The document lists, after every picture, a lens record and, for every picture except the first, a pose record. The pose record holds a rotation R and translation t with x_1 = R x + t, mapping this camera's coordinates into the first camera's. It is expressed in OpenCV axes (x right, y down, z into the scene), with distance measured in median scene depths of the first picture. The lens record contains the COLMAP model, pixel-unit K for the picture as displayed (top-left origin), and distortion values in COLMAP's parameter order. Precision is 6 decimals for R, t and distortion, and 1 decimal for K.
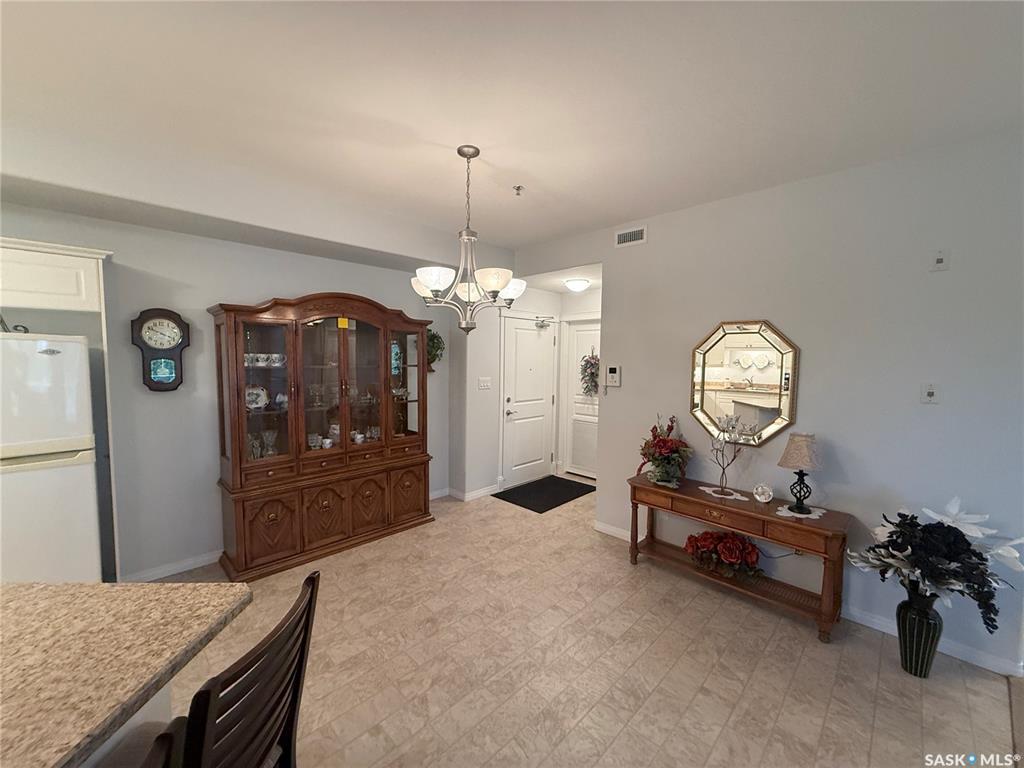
lens RADIAL K [[408.0, 0, 511.4], [0, 408.0, 384.6], [0, 0, 1]] dist [-0.000314, -0.000120]
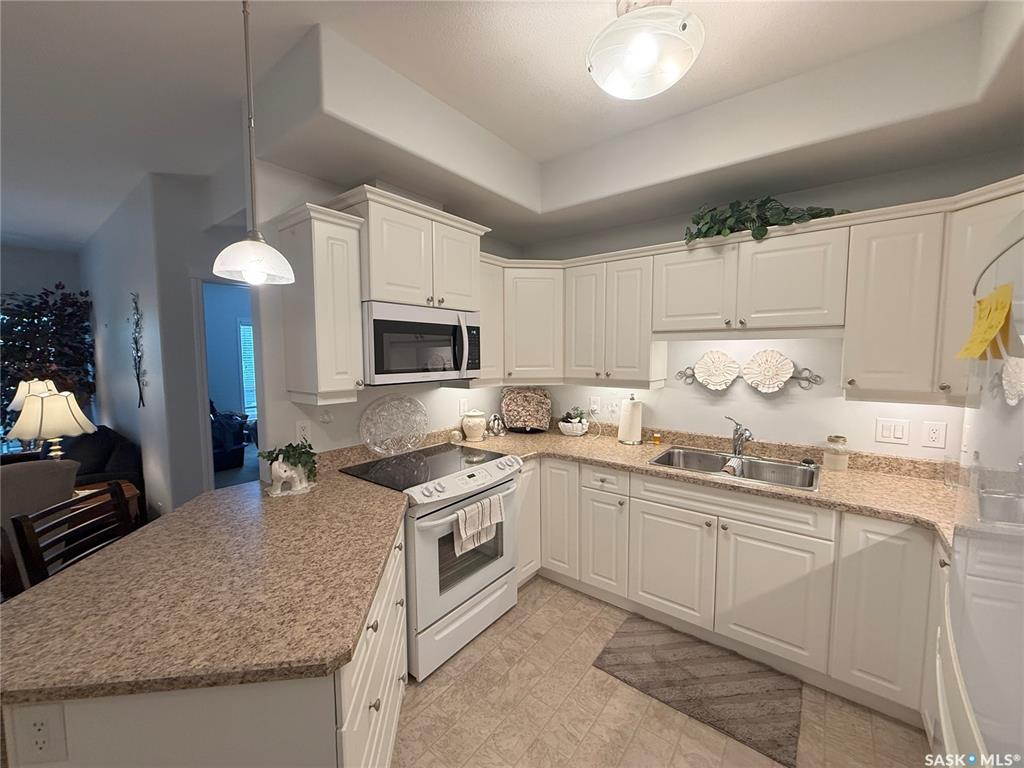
lens RADIAL K [[408.0, 0, 511.7], [0, 408.0, 383.8], [0, 0, 1]] dist [-0.000314, -0.000120]
pose [[-0.993692, 0.002324, -0.112124, -0.660510], [-0.013940, 0.989472, 0.144049, -0.039334], [0.111278, 0.144703, -0.983198, 0.688225]]
